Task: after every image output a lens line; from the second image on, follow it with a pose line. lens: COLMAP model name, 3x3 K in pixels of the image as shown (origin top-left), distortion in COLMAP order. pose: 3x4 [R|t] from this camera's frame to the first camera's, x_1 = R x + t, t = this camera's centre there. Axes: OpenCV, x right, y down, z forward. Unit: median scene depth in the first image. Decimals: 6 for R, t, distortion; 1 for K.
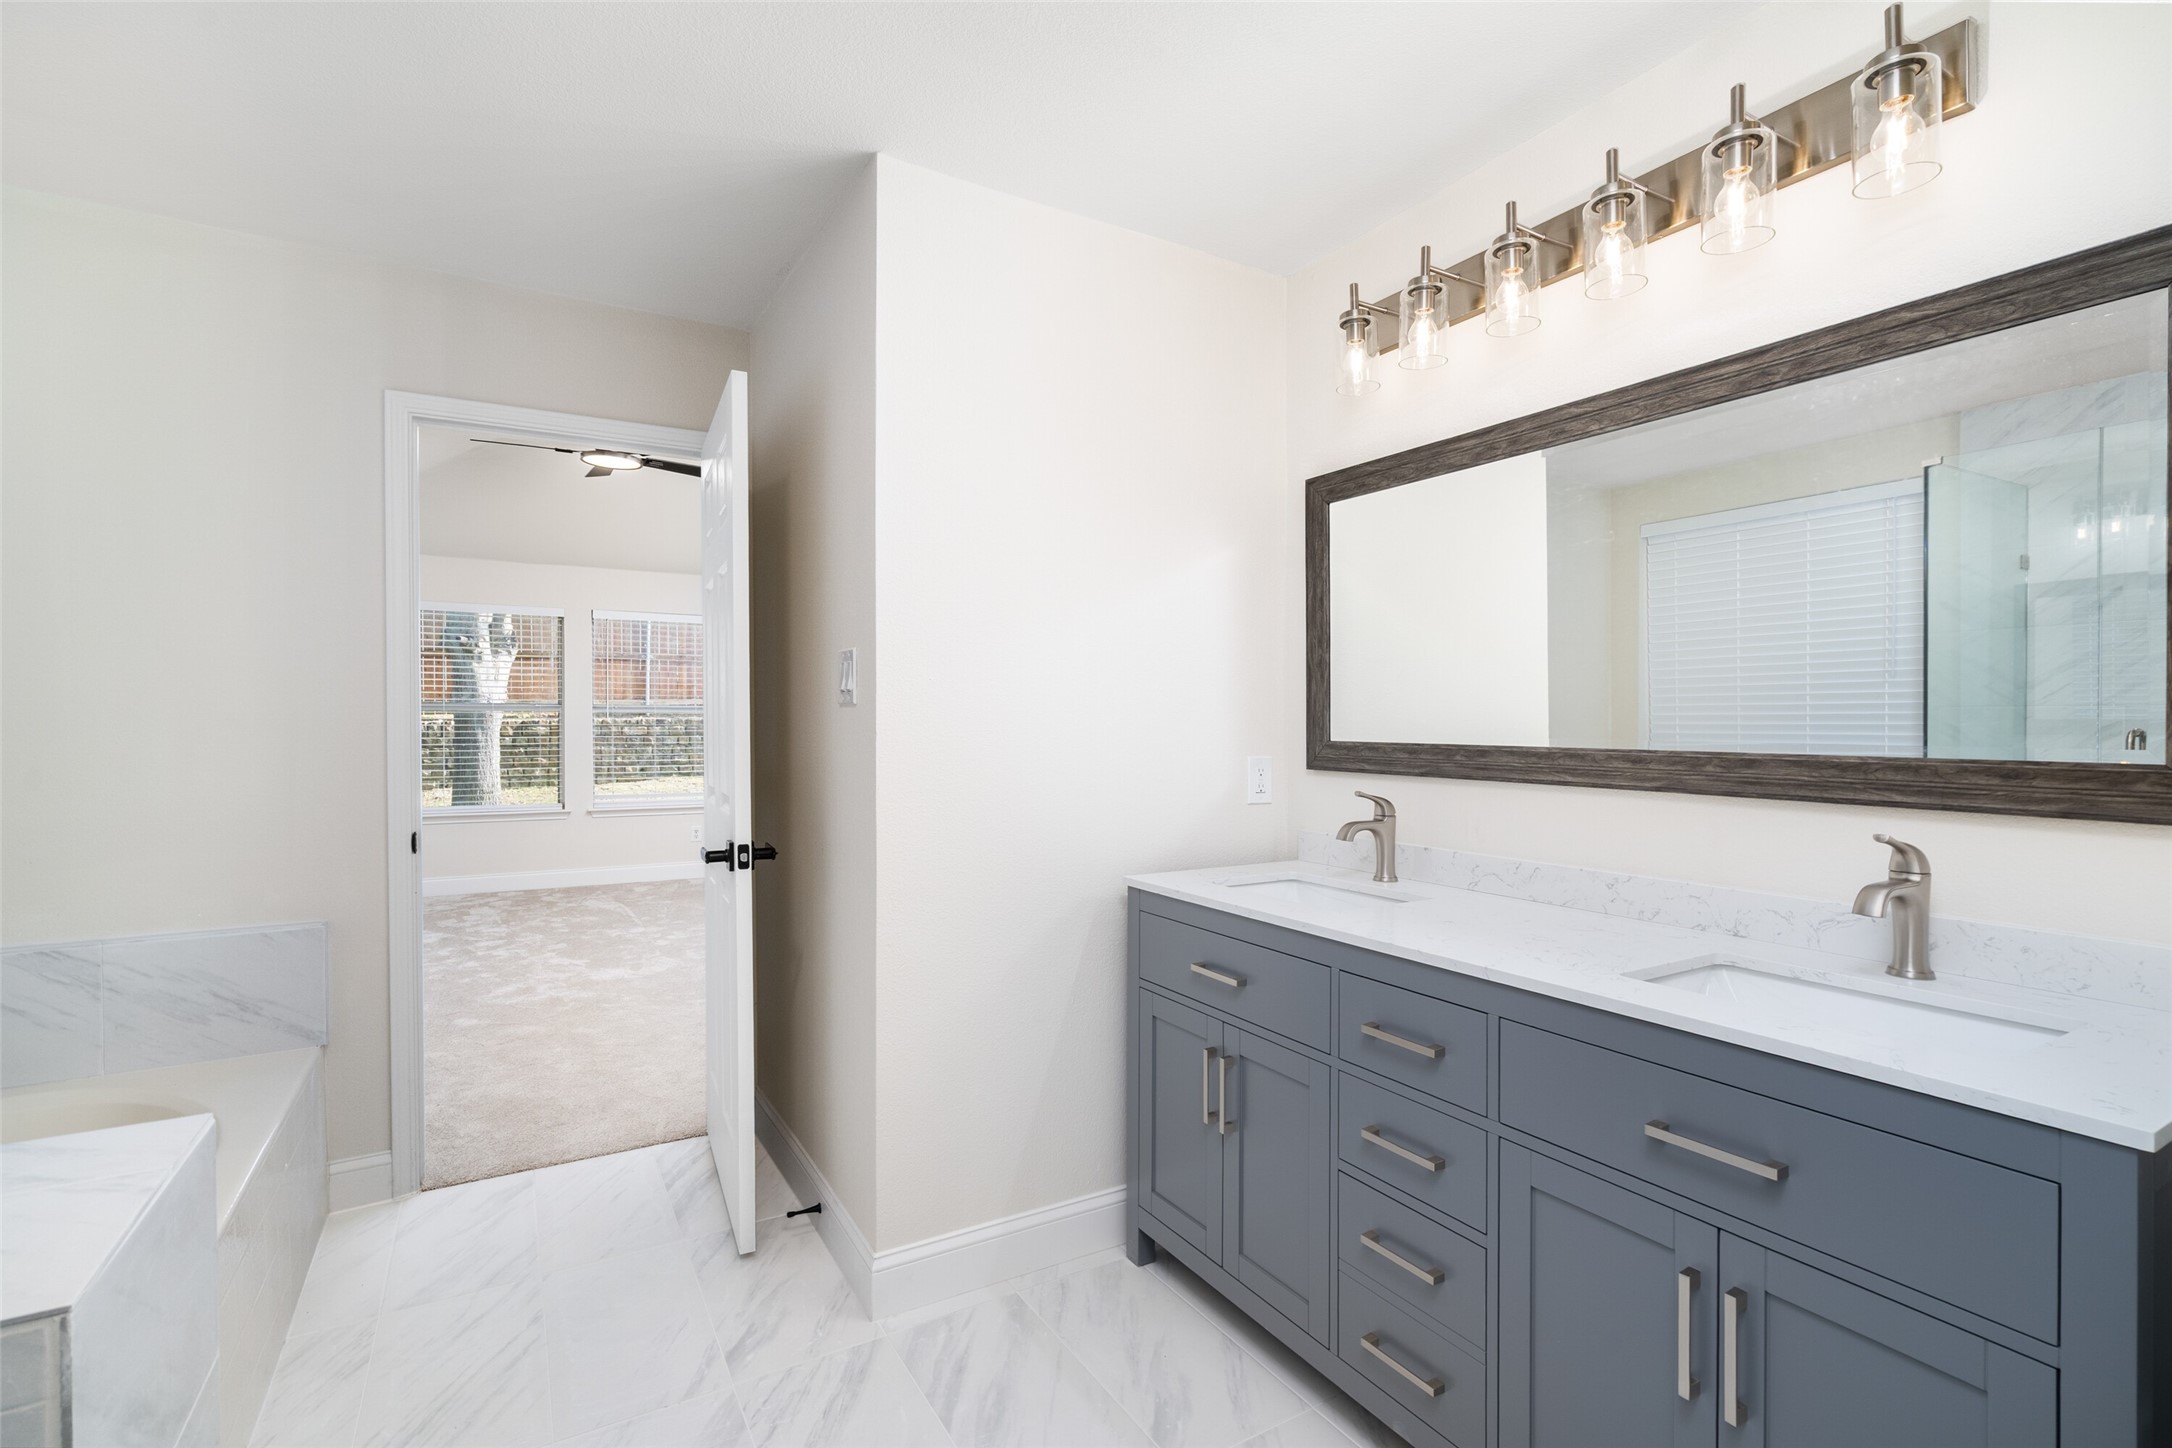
lens RADIAL K [[996.1, 0, 1069.8], [0, 996.1, 722.9], [0, 0, 1]] dist [-0.005926, 0.002564]
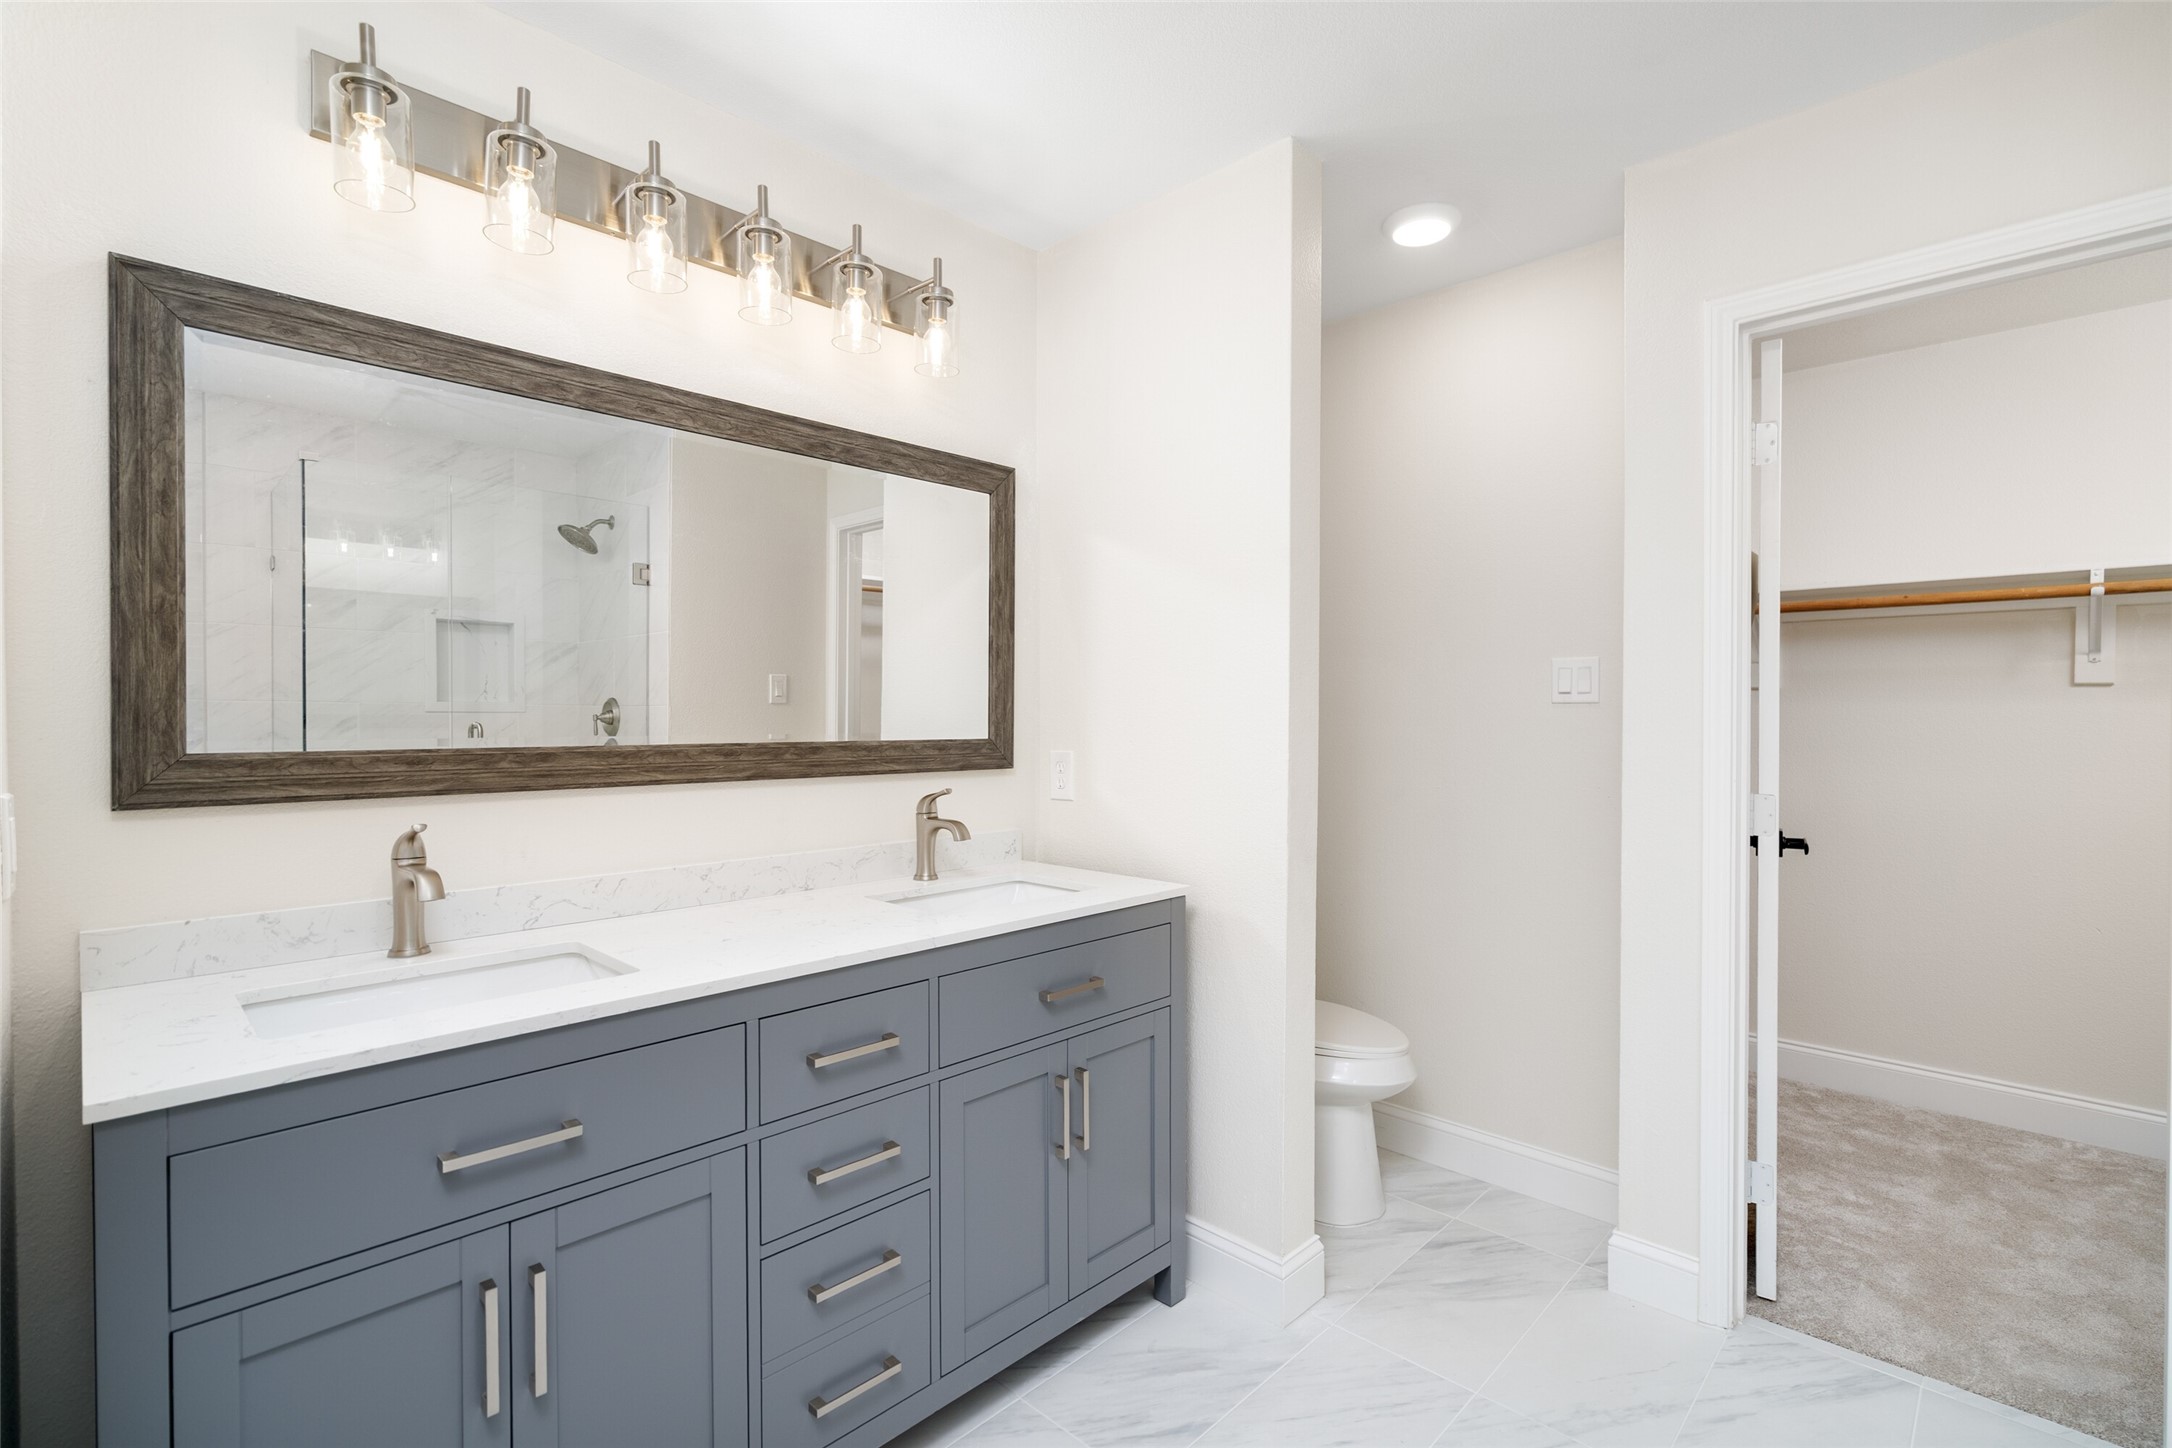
lens RADIAL K [[996.1, 0, 1064.5], [0, 996.1, 732.6], [0, 0, 1]] dist [-0.005926, 0.002564]
pose [[-0.261177, -0.020212, 0.965079, -0.479881], [0.001103, 0.999774, 0.021237, -0.006081], [-0.965290, 0.006611, -0.261095, 0.792402]]
